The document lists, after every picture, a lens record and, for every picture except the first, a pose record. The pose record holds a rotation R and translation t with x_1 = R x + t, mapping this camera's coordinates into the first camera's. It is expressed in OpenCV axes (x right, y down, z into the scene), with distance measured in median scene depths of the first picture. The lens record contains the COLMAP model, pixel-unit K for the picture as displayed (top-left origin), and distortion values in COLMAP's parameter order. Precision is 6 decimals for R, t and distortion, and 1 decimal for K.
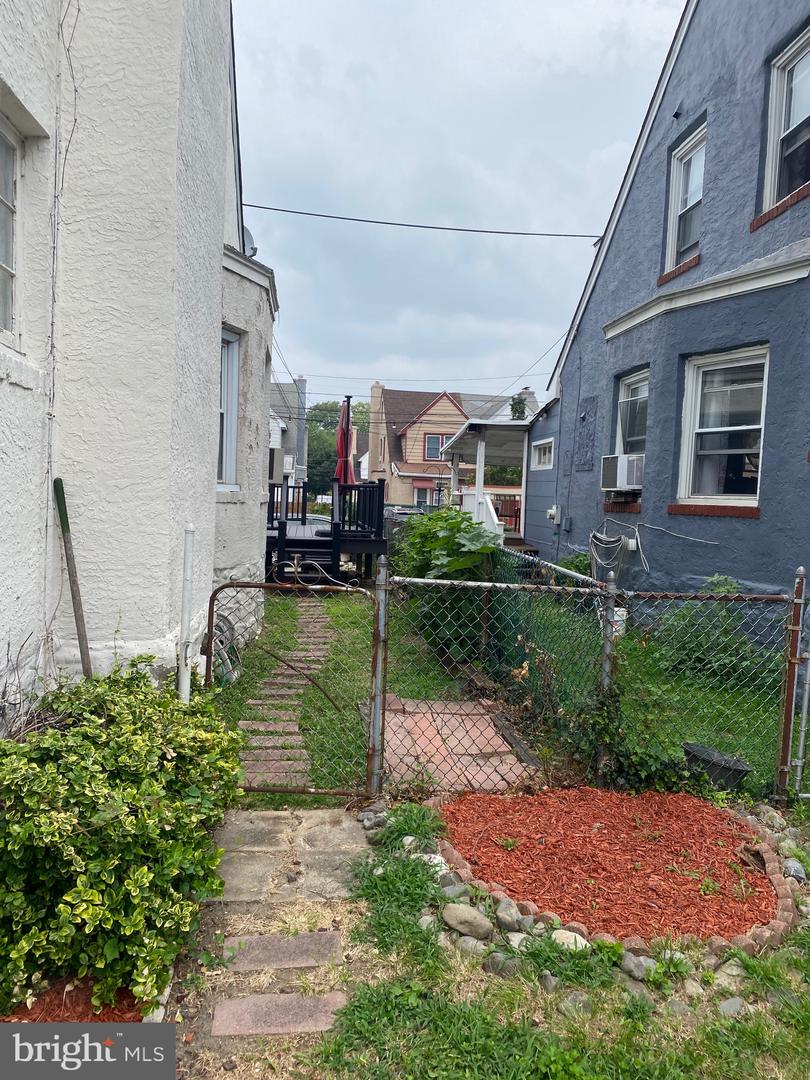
lens RADIAL K [[832.5, 0, 401.2], [0, 832.5, 545.1], [0, 0, 1]] dist [0.025493, -0.029477]
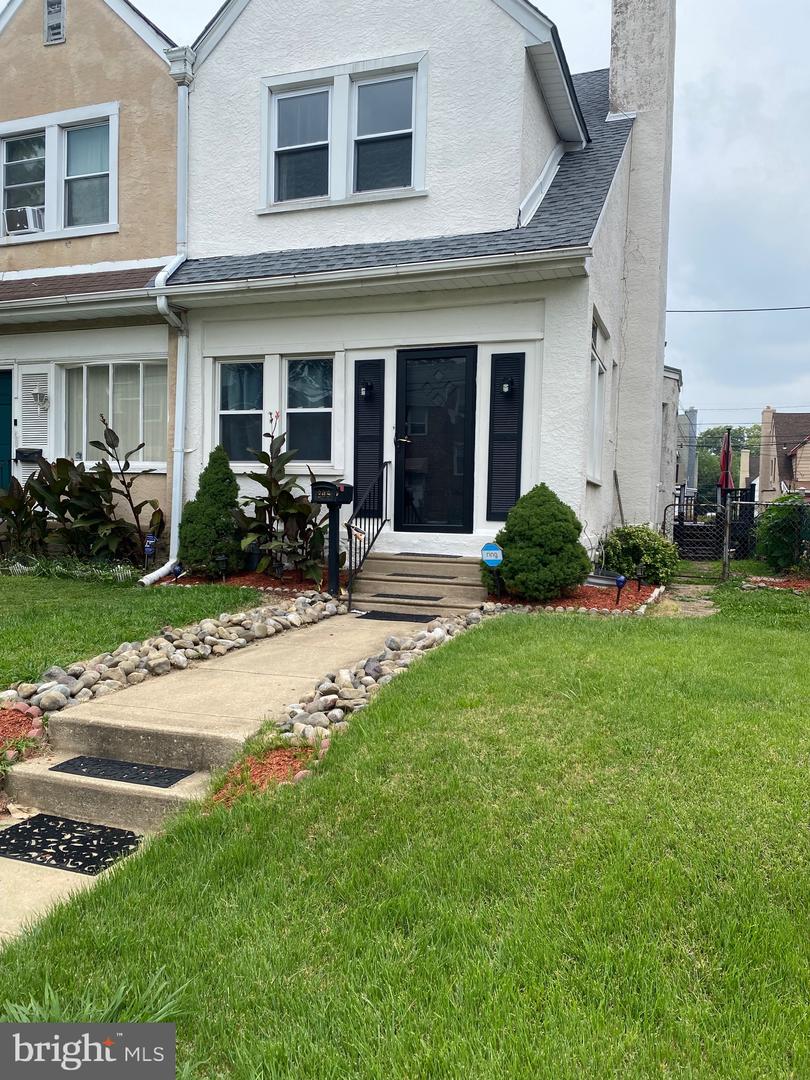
lens RADIAL K [[832.5, 0, 395.8], [0, 832.5, 541.1], [0, 0, 1]] dist [0.025493, -0.029477]
pose [[0.896785, -0.004227, -0.442446, 0.084456], [-0.014492, 0.999137, -0.038919, 0.117476], [0.442229, 0.041314, 0.895950, -0.791129]]
